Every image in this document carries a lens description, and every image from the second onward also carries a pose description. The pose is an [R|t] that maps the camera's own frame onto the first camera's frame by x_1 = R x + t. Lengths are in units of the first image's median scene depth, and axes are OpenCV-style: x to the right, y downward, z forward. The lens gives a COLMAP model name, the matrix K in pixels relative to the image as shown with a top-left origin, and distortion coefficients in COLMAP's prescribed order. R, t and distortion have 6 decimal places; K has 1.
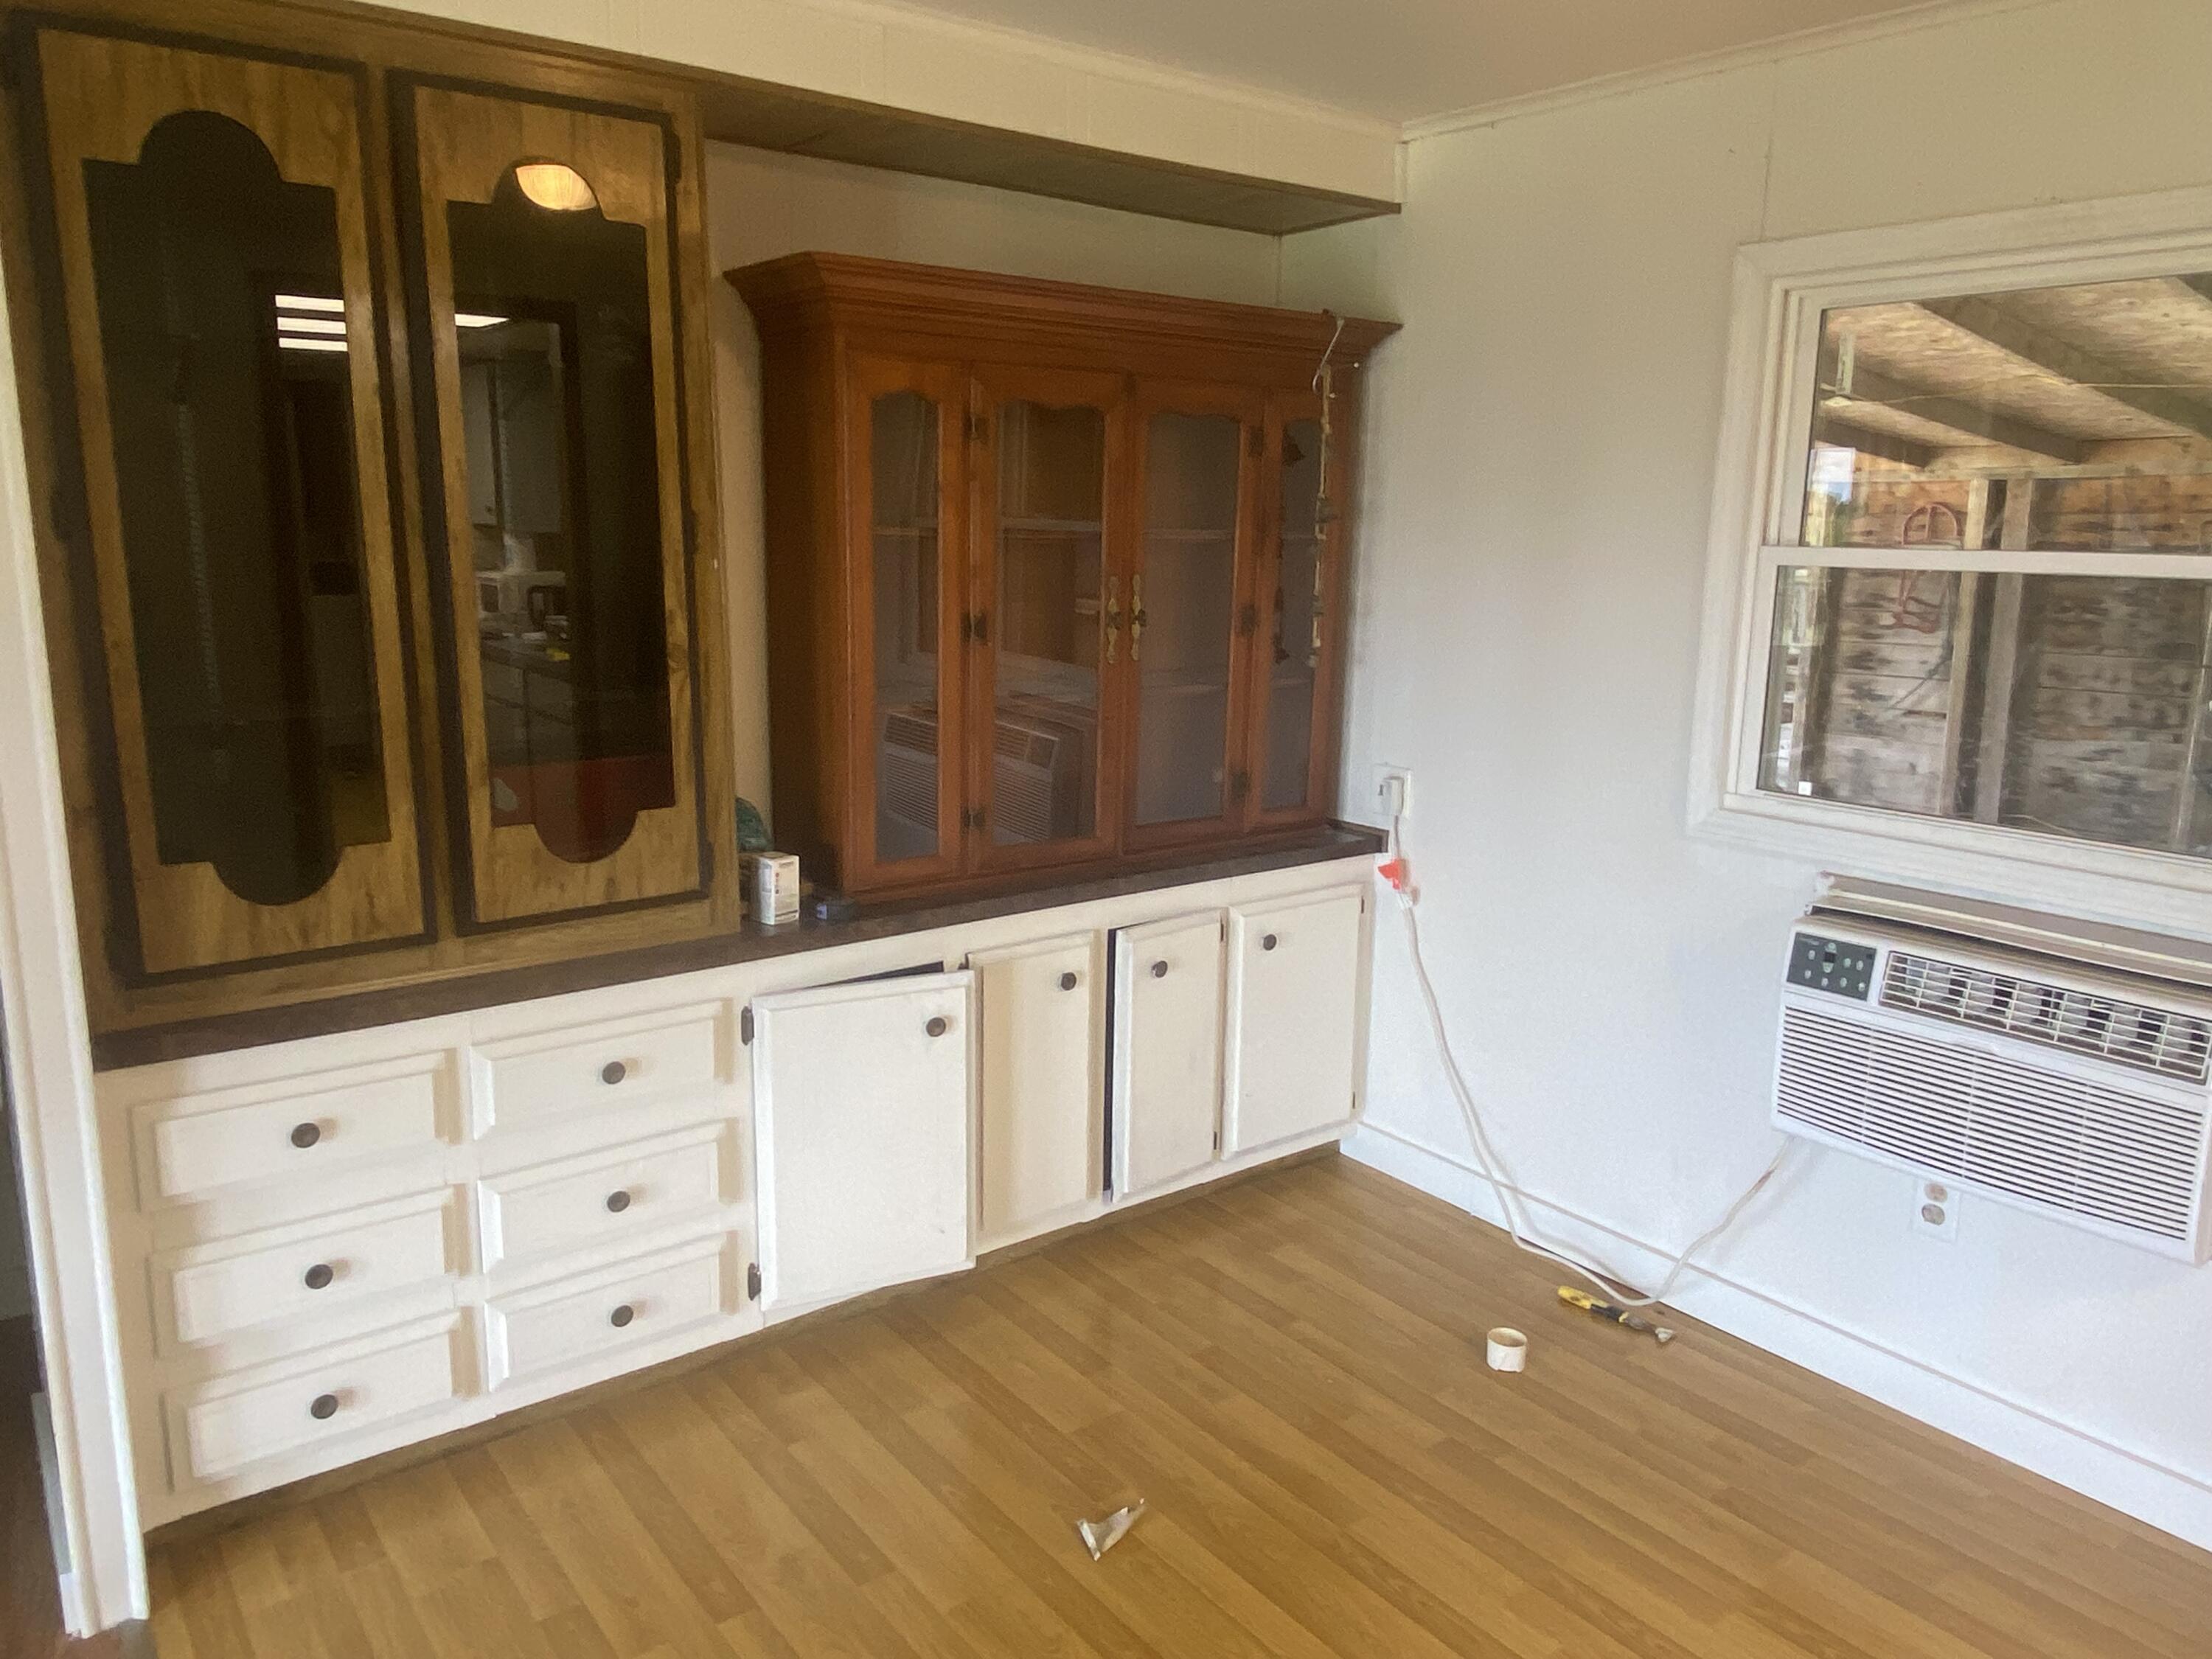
lens RADIAL K [[1525.4, 0, 1099.8], [0, 1525.4, 789.7], [0, 0, 1]] dist [0.071351, -0.093782]
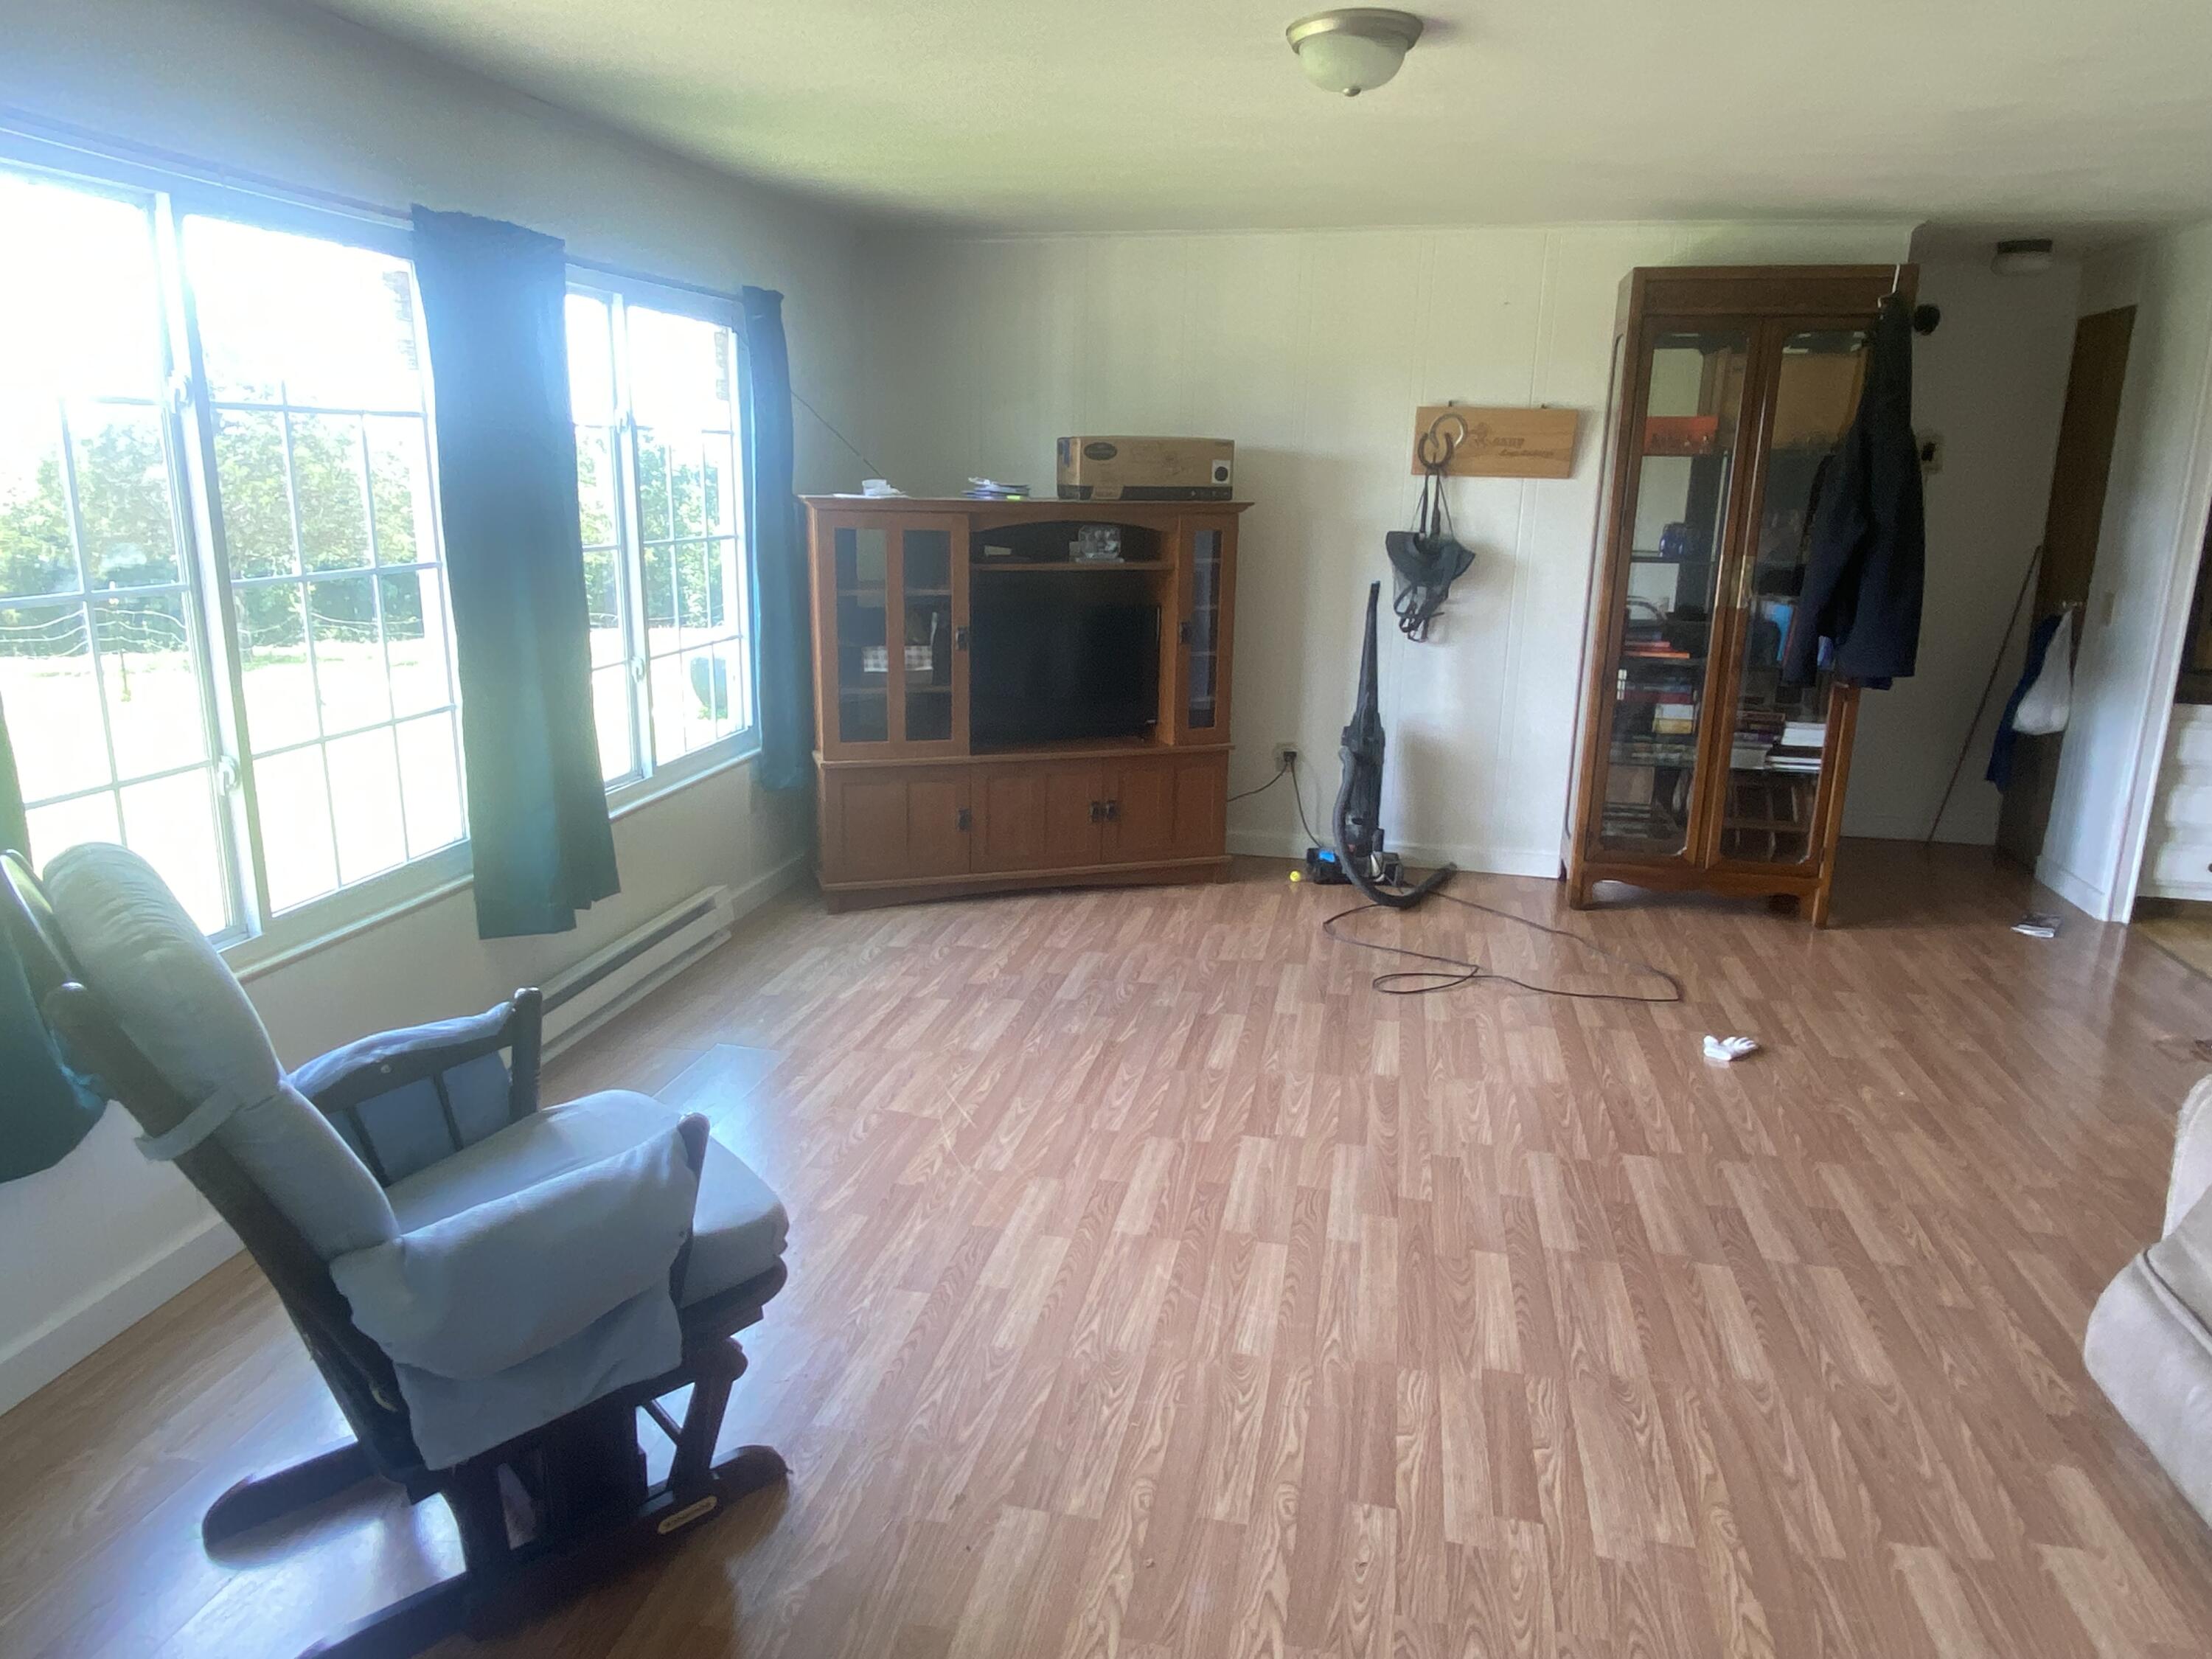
lens RADIAL K [[1463.8, 0, 1106.0], [0, 1463.8, 829.5], [0, 0, 1]] dist [-0.028423, -0.000636]
pose [[0.658104, 0.168222, -0.733894, -0.008383], [-0.127340, 0.985548, 0.111715, 0.226920], [0.742081, 0.019934, 0.670014, -1.251352]]
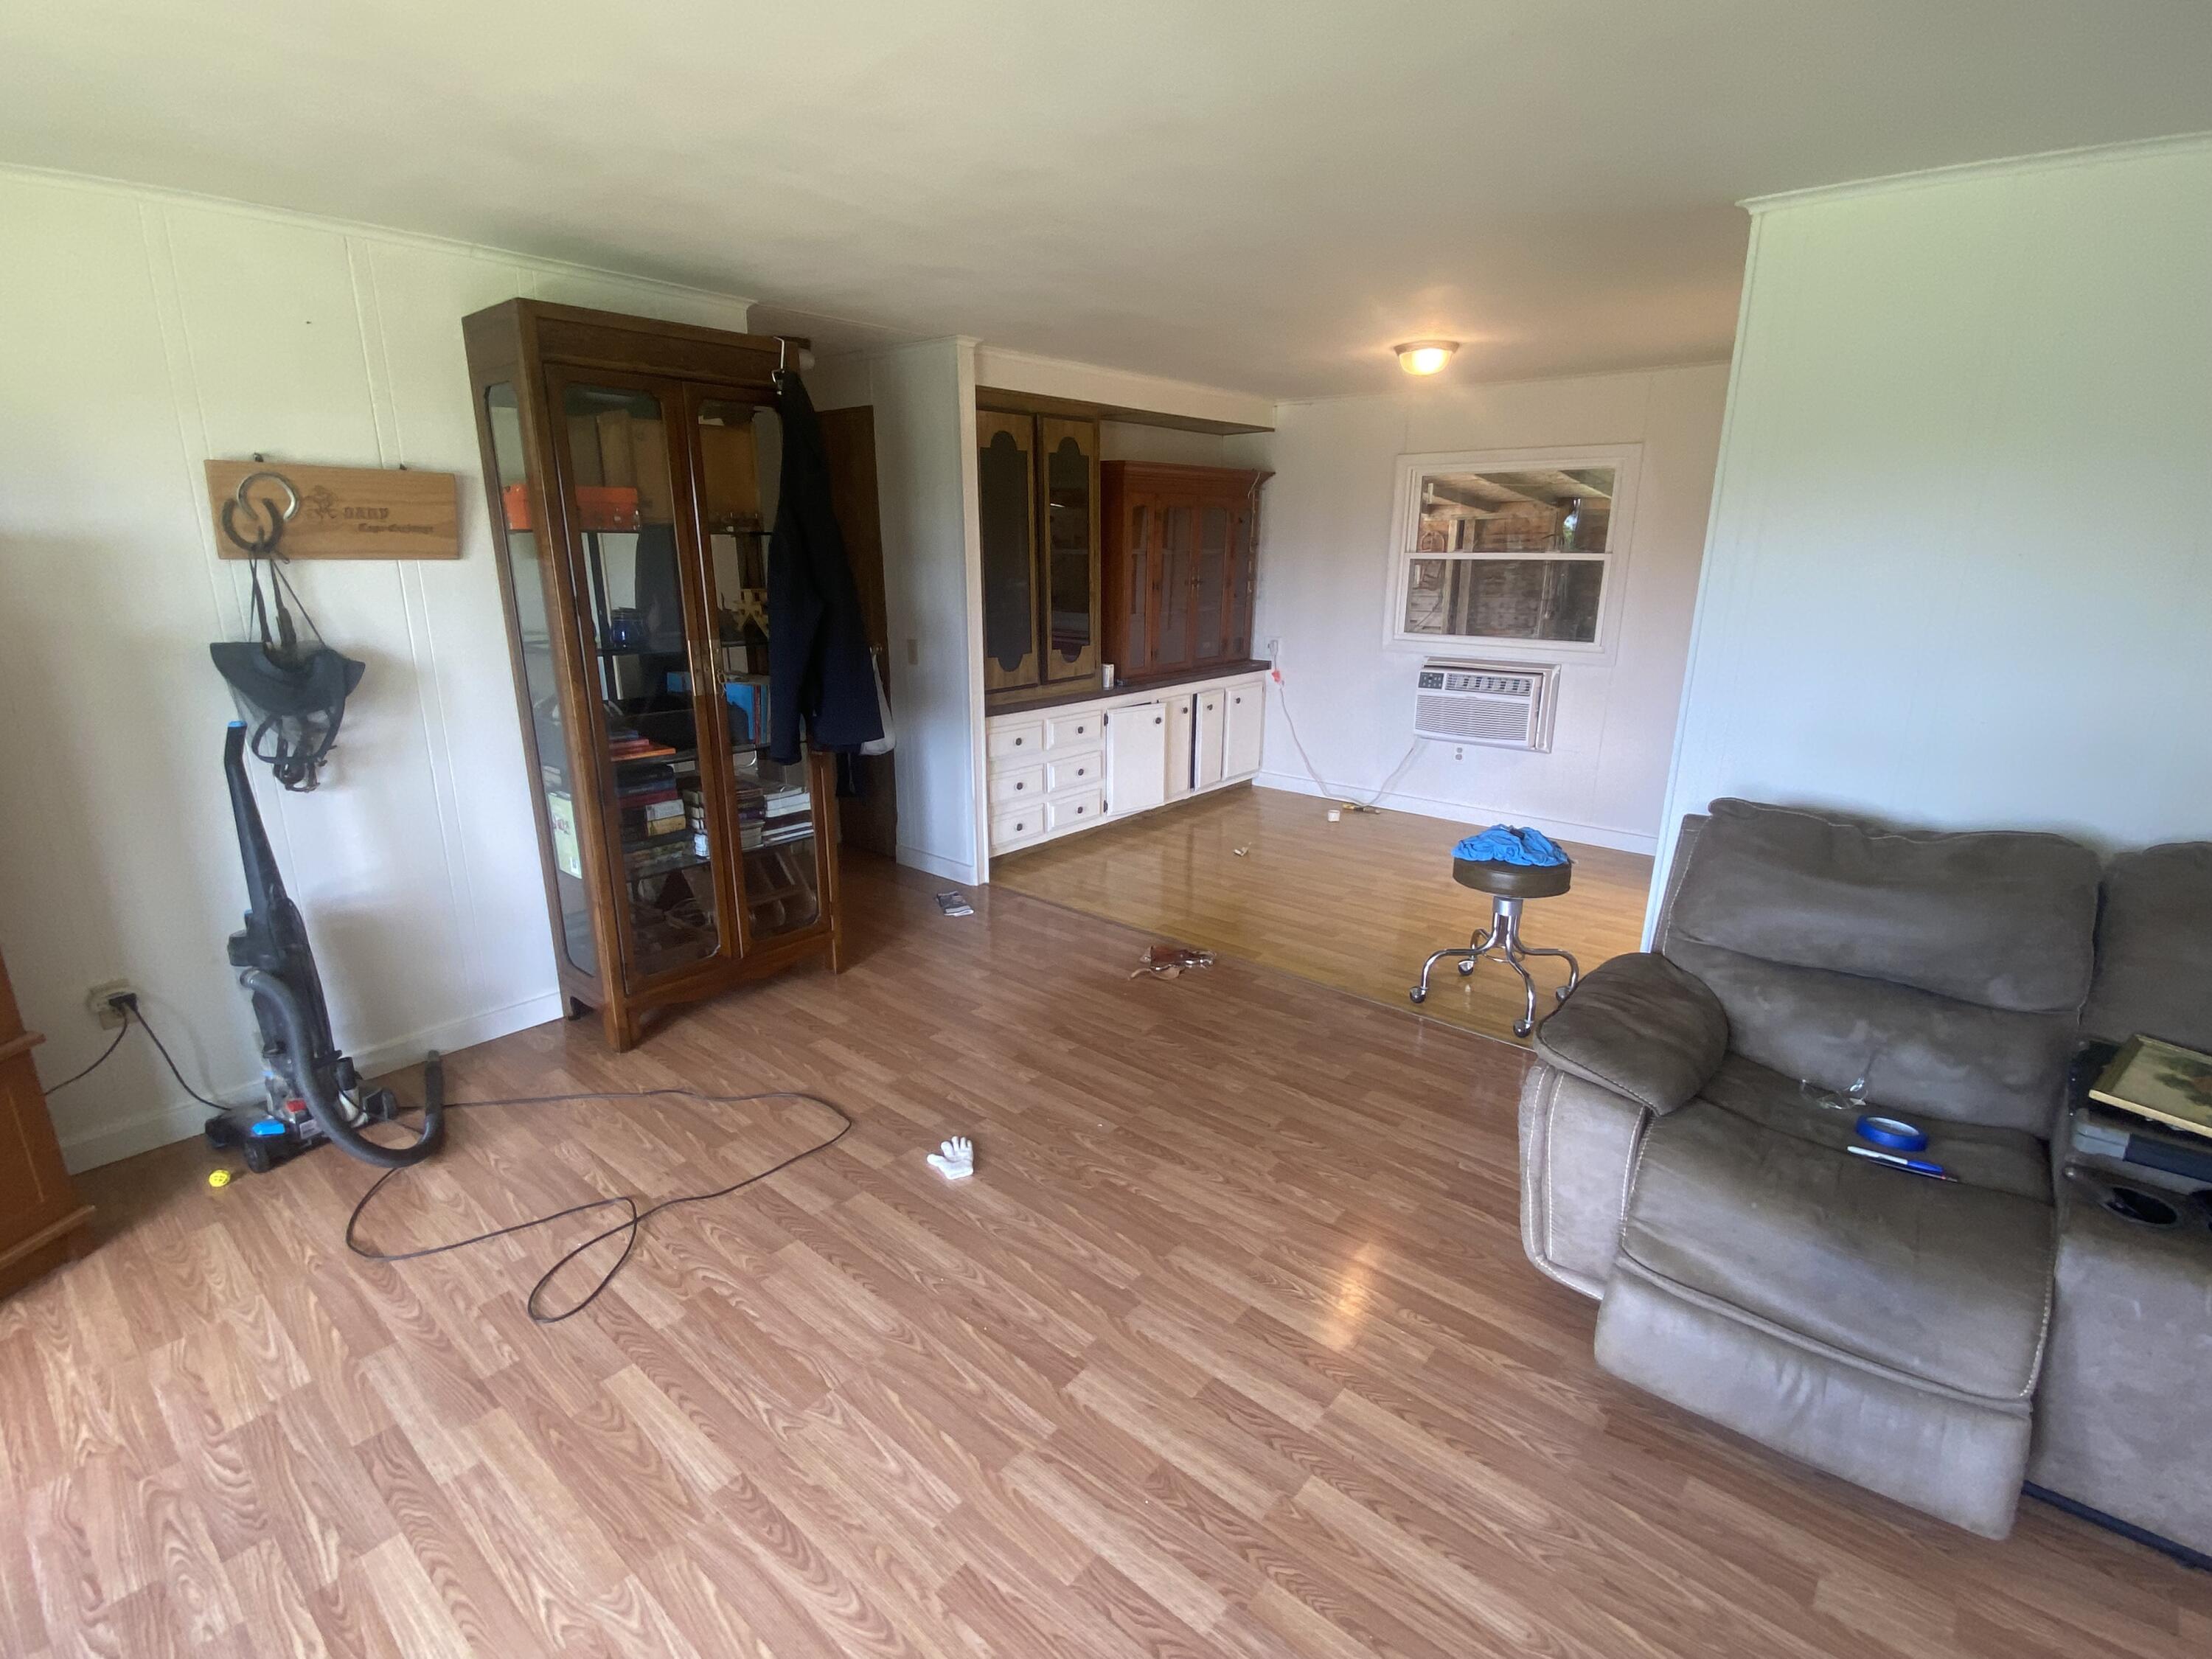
lens RADIAL K [[1029.1, 0, 1106.0], [0, 1029.1, 829.5], [0, 0, 1]] dist [0.040657, -0.031896]
pose [[0.976522, -0.072676, 0.202788, -0.558813], [0.052277, 0.993181, 0.104200, 0.133490], [-0.208978, -0.091153, 0.973663, -0.857708]]
